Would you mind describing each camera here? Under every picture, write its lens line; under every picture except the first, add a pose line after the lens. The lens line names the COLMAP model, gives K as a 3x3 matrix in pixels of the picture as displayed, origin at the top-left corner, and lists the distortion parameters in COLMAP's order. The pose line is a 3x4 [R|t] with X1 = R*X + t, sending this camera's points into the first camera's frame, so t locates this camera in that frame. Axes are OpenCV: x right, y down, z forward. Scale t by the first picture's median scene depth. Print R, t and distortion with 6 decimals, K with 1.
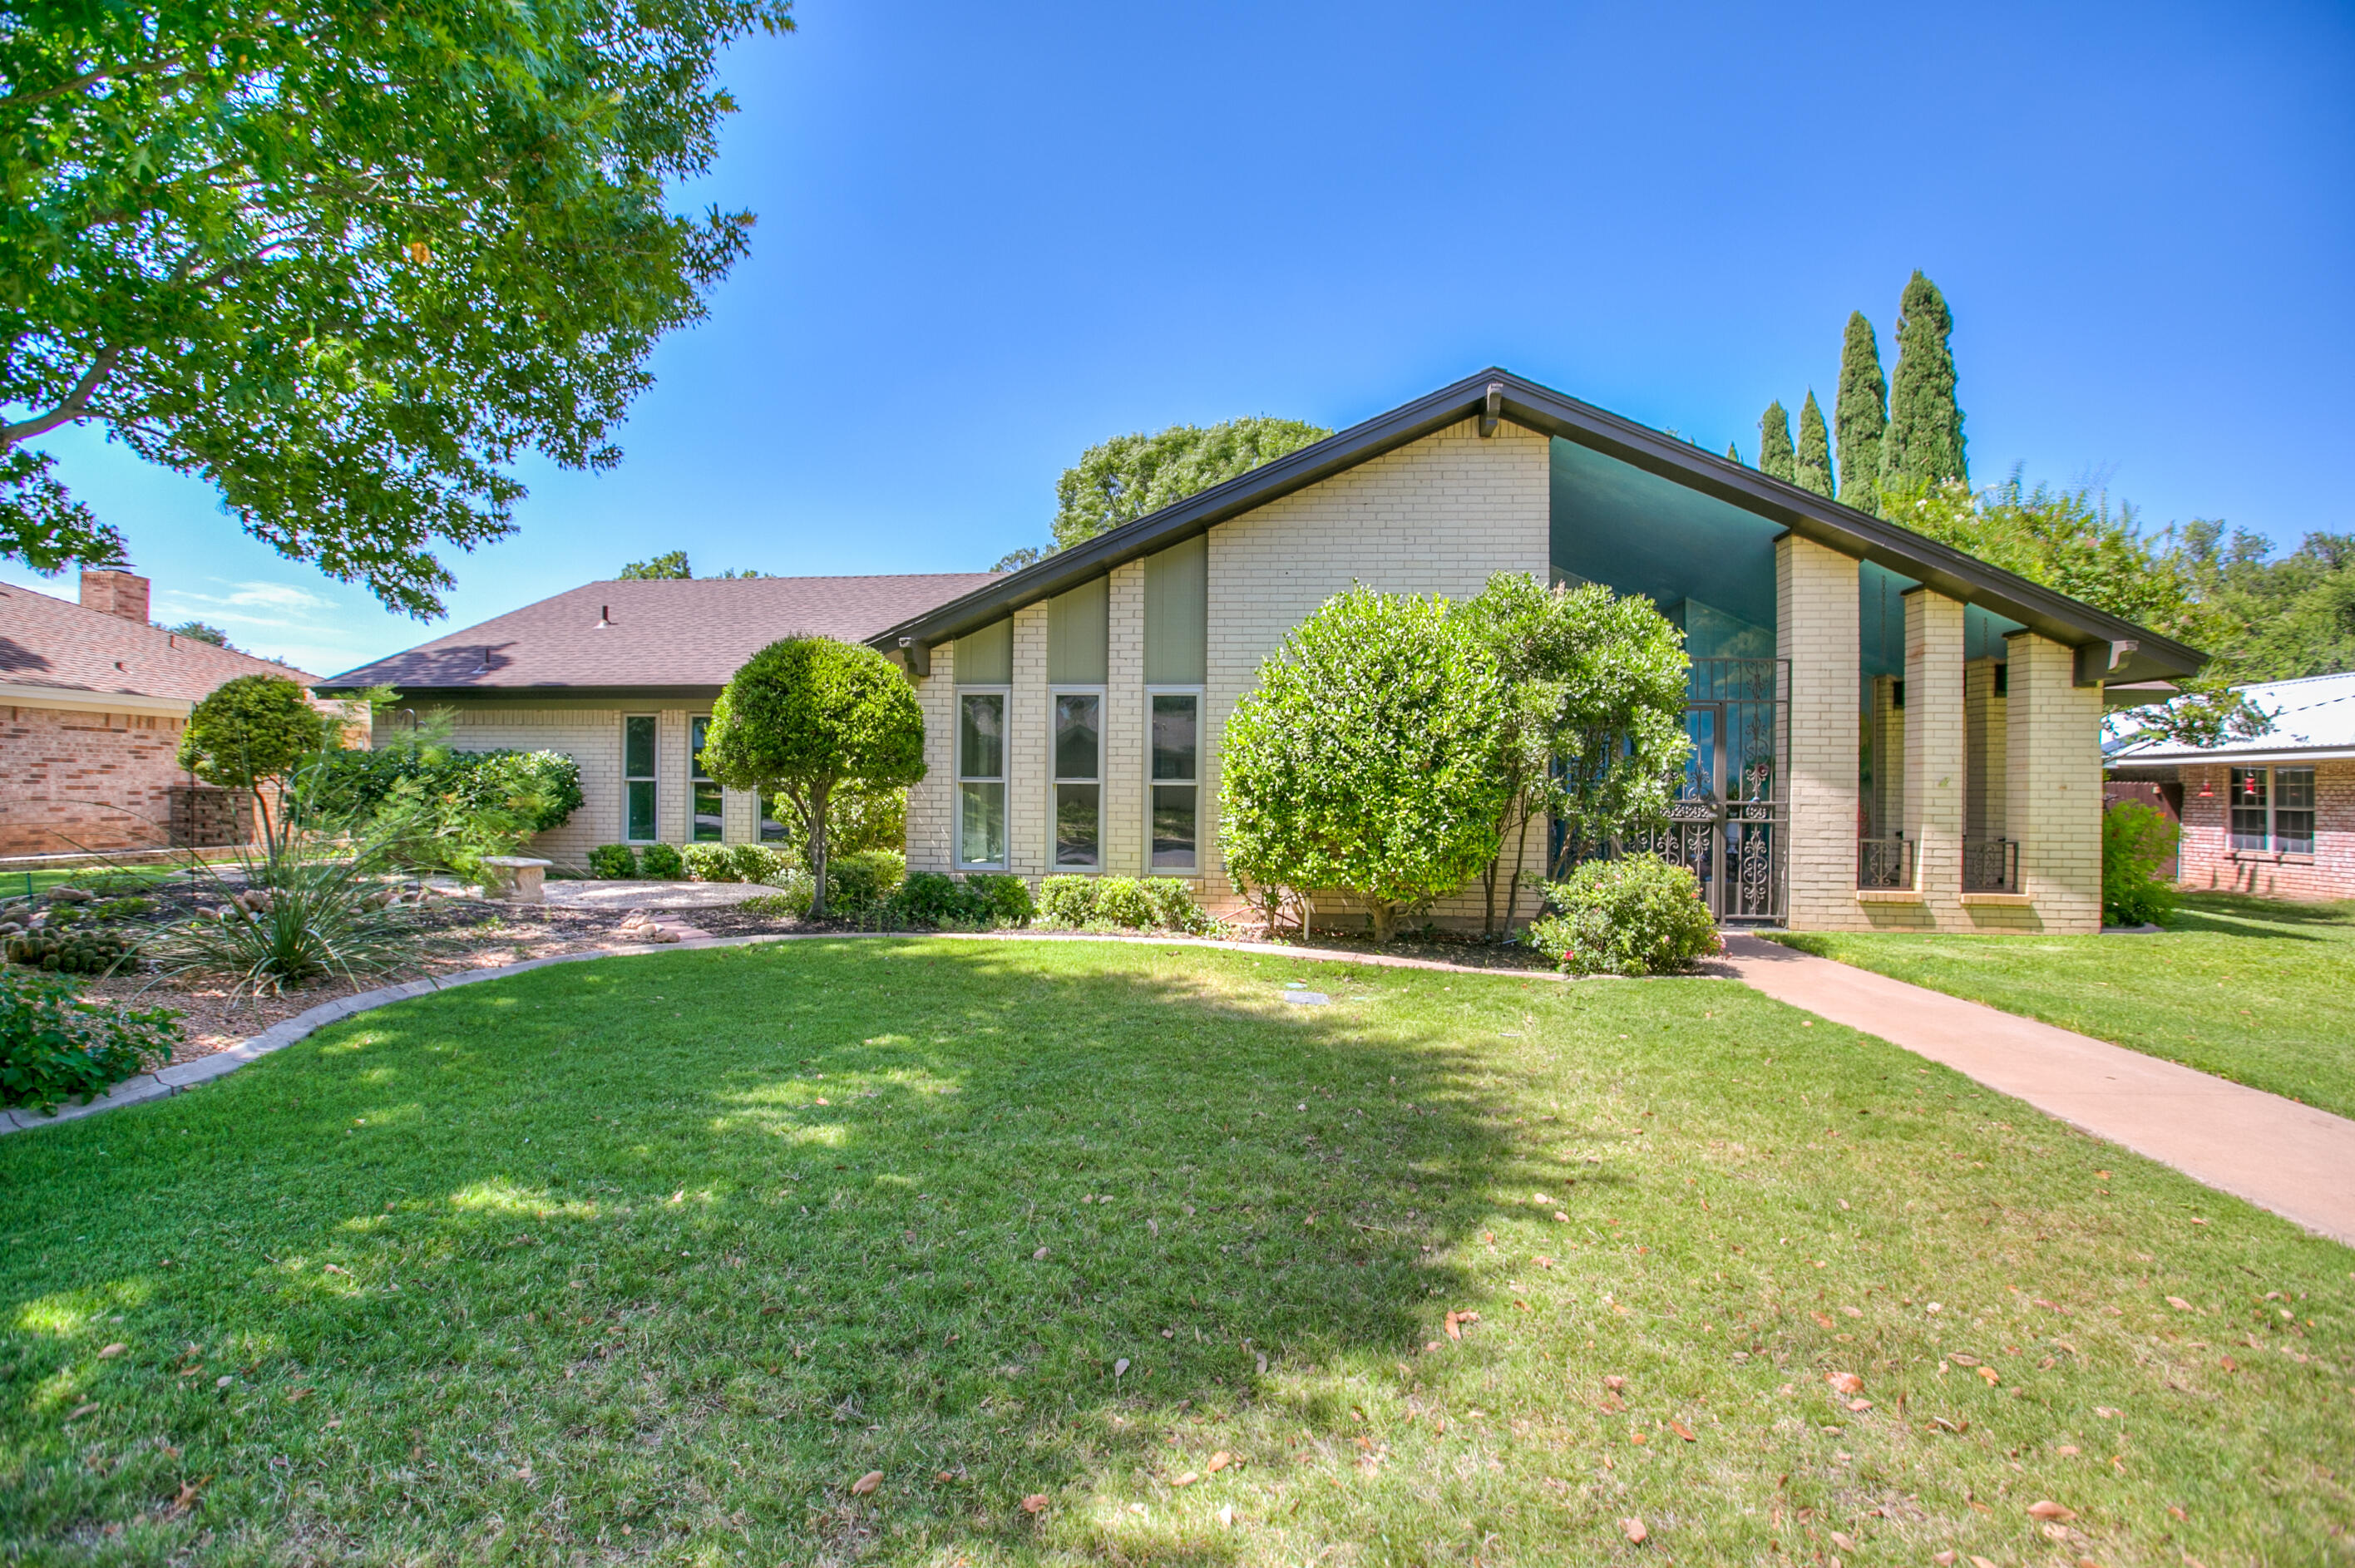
lens RADIAL K [[1108.4, 0, 1184.6], [0, 1108.4, 787.6], [0, 0, 1]] dist [-0.003879, 0.000675]
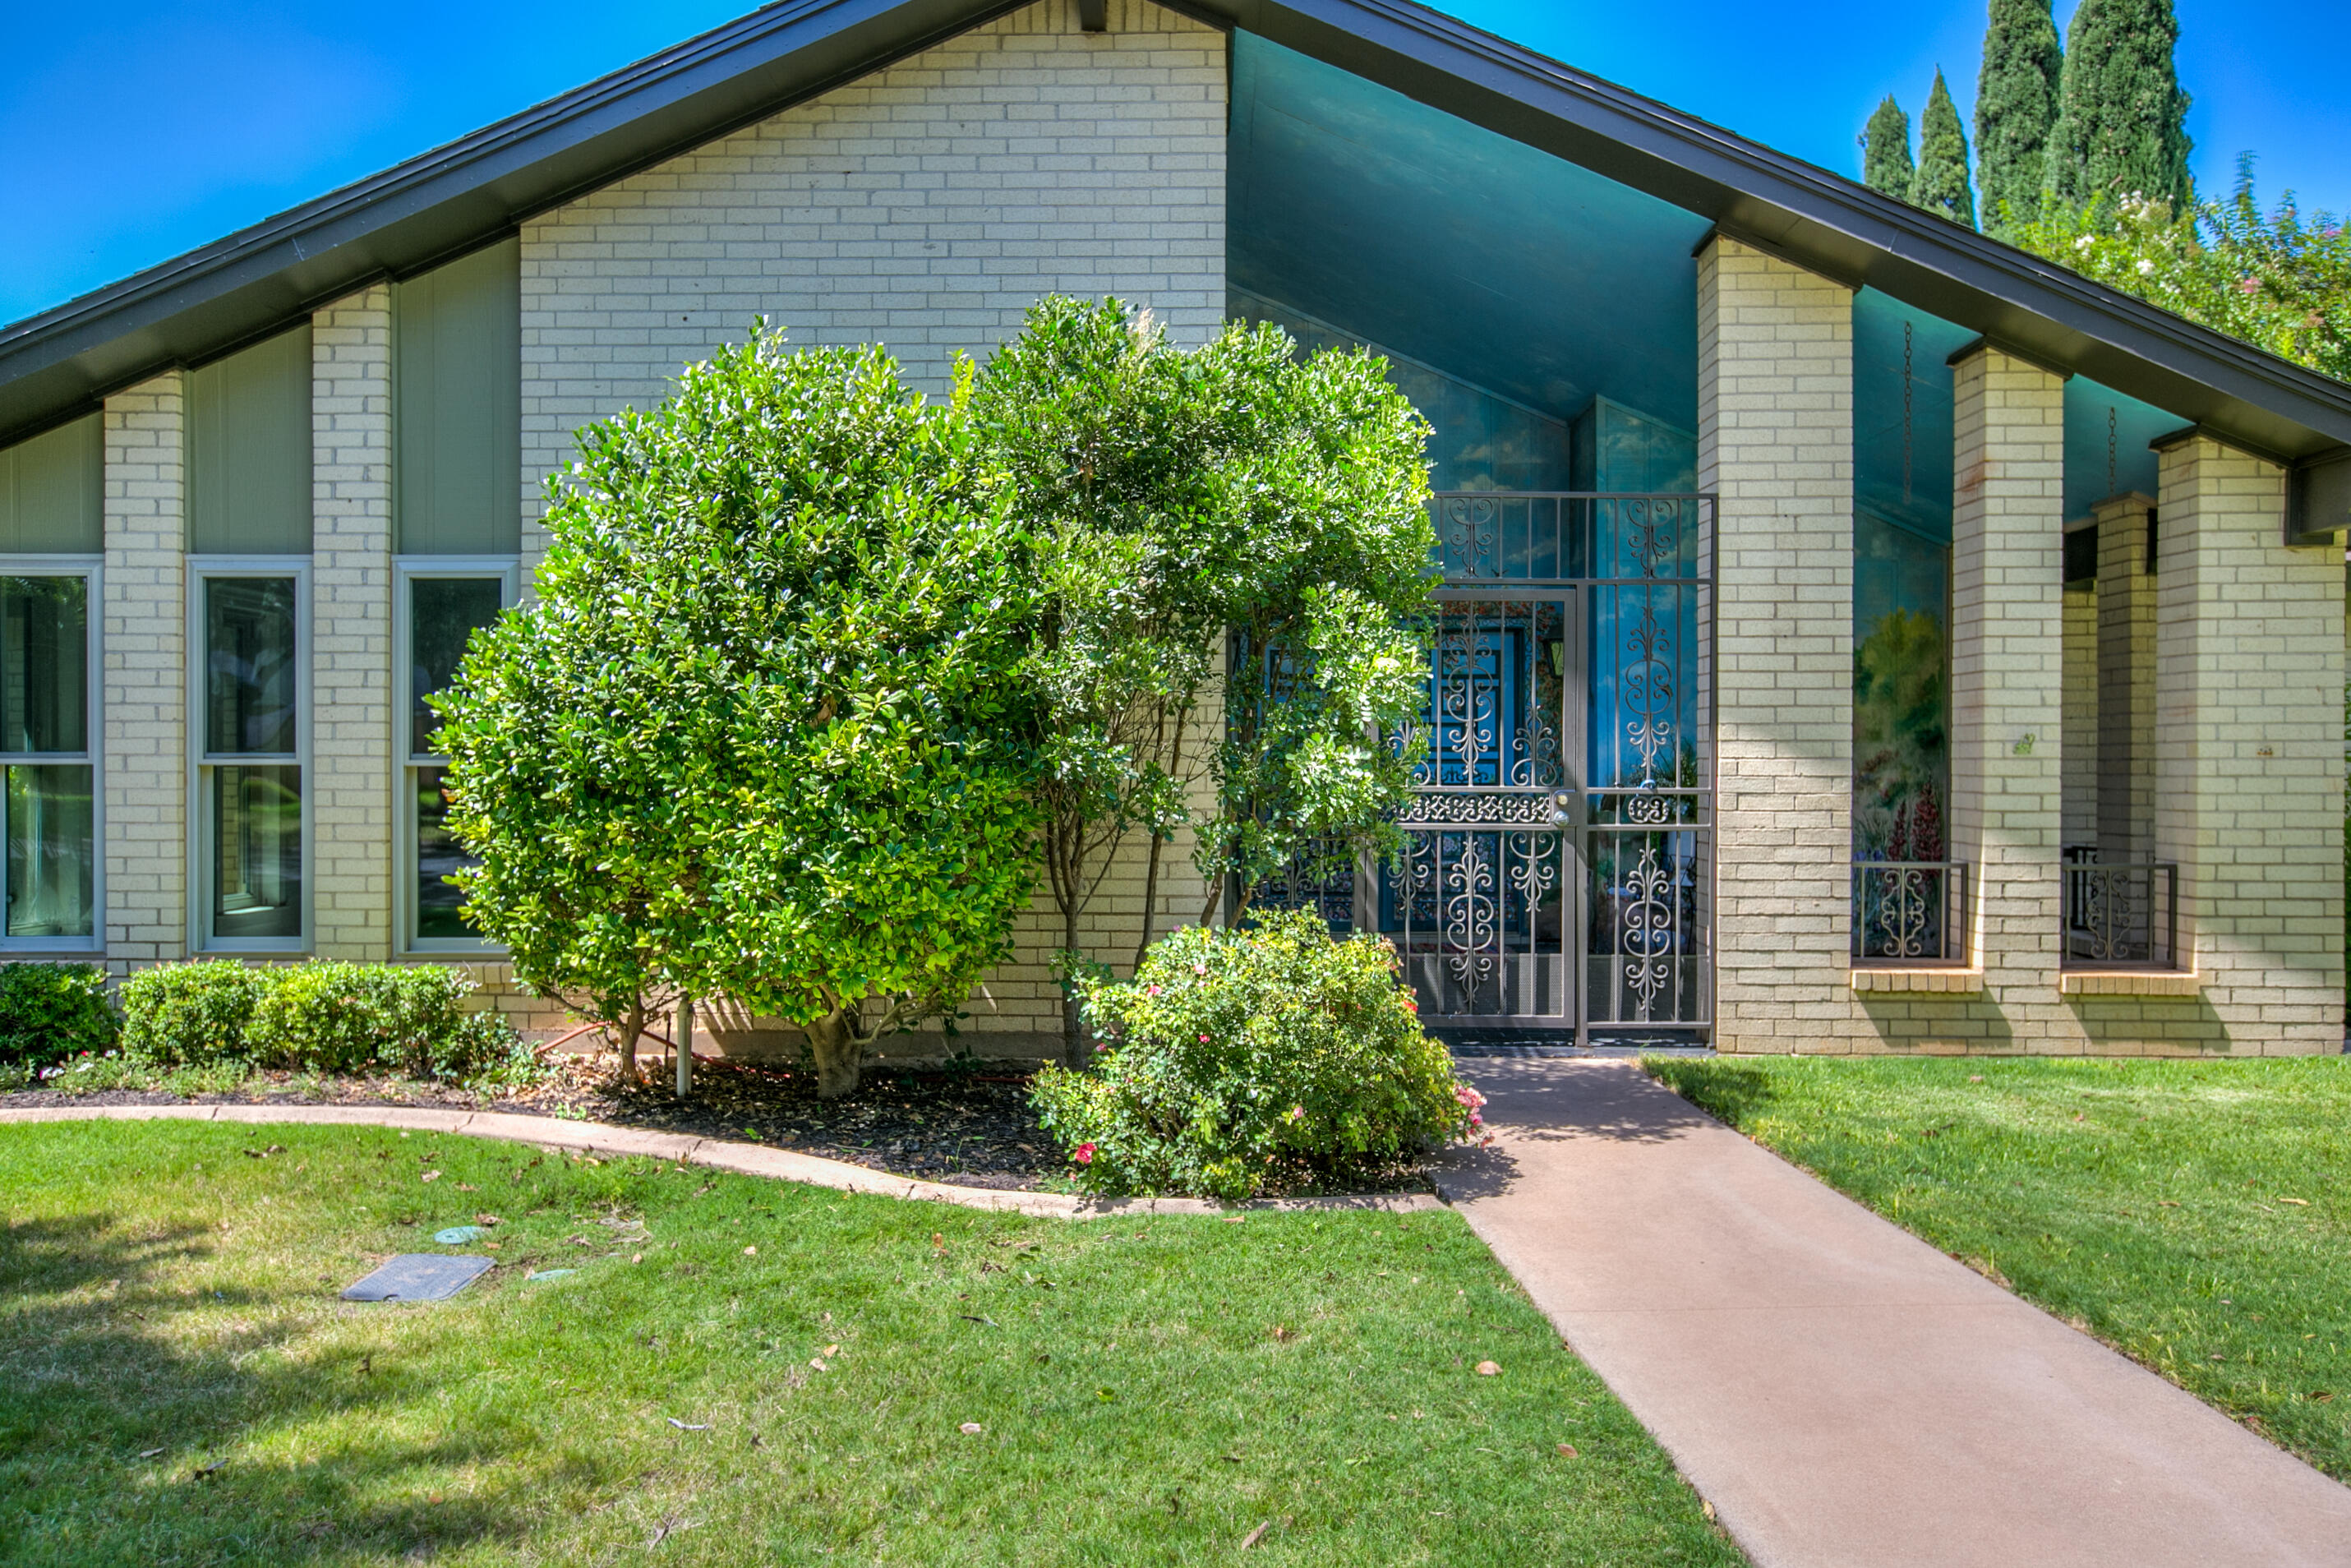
lens RADIAL K [[1725.3, 0, 1166.0], [0, 1725.3, 786.0], [0, 0, 1]] dist [0.005468, 0.043015]
pose [[0.998707, -0.009948, 0.049852, 0.269262], [0.009378, 0.999888, 0.011659, 0.000643], [-0.049963, -0.011177, 0.998689, 0.256008]]
